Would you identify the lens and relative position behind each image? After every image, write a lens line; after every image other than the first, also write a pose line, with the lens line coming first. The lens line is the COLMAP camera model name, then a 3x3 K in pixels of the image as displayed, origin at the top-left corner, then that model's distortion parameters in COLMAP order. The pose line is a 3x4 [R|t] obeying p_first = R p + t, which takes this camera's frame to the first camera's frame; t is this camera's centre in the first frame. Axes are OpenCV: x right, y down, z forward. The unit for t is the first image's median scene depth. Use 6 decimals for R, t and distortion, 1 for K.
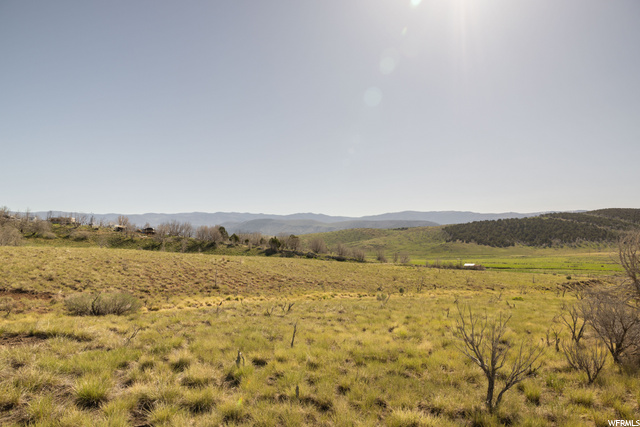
lens RADIAL K [[426.1, 0, 320.0], [0, 426.1, 213.5], [0, 0, 1]] dist [-0.002882, -0.000018]
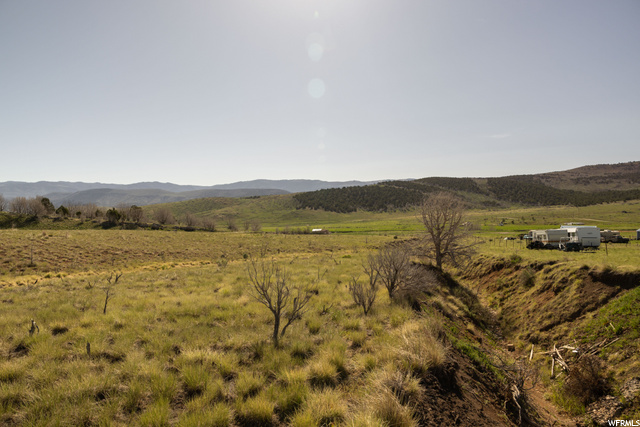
lens RADIAL K [[427.5, 0, 319.3], [0, 427.5, 213.3], [0, 0, 1]] dist [0.001052, 0.001815]
pose [[0.942555, -0.027814, 0.332891, 0.004473], [0.003517, 0.997299, 0.073370, 0.000672], [-0.334033, -0.067985, 0.940107, -0.004287]]
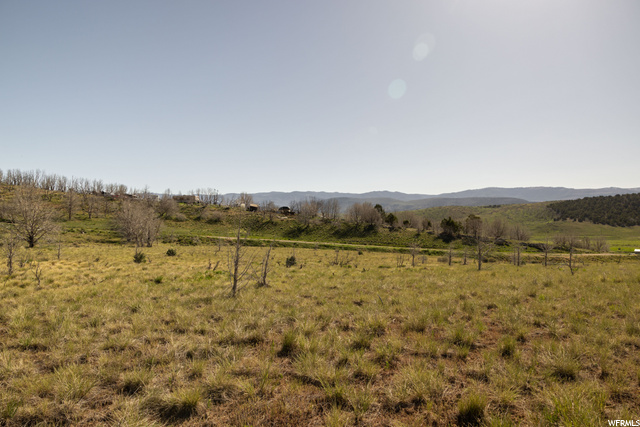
lens RADIAL K [[427.5, 0, 319.3], [0, 427.5, 213.3], [0, 0, 1]] dist [0.001052, 0.001815]
pose [[0.985332, -0.004723, -0.170586, -0.220885], [0.013194, 0.998733, 0.048559, 0.007664], [0.170140, -0.050098, 0.984146, 0.221976]]
